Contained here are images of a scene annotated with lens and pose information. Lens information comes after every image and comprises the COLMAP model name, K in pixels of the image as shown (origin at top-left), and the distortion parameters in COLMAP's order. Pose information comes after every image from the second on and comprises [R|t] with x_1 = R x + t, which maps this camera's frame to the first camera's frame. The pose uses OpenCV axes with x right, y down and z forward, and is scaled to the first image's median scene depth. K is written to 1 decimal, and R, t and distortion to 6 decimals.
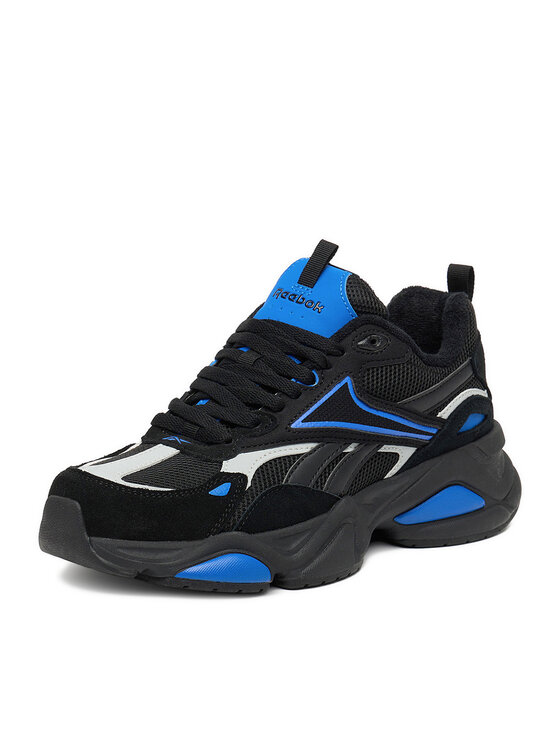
lens RADIAL K [[1505.9, 0, 280.0], [0, 1505.9, 373.0], [0, 0, 1]] dist [0.015398, 0.016885]
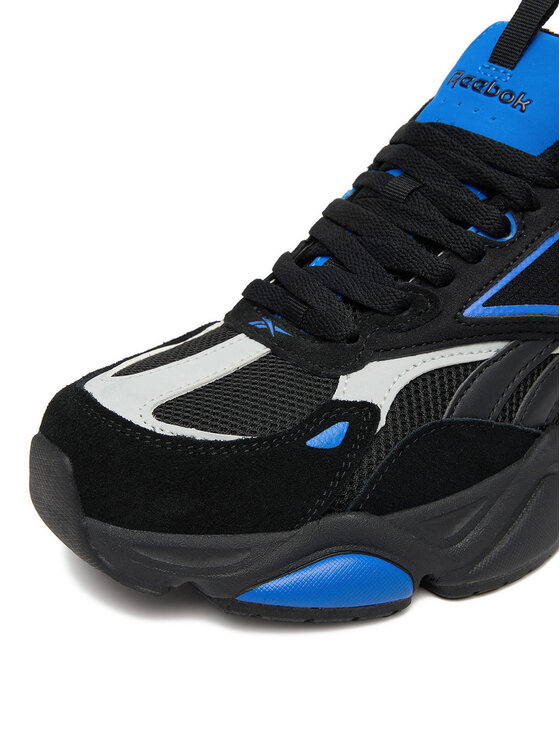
lens RADIAL K [[915.8, 0, 280.0], [0, 915.8, 373.0], [0, 0, 1]] dist [0.040300, 0.042428]
pose [[0.983104, 0.052765, -0.175276, 0.000984], [-0.013336, 0.975654, 0.218910, -0.018636], [0.182559, -0.212874, 0.959873, 0.643455]]
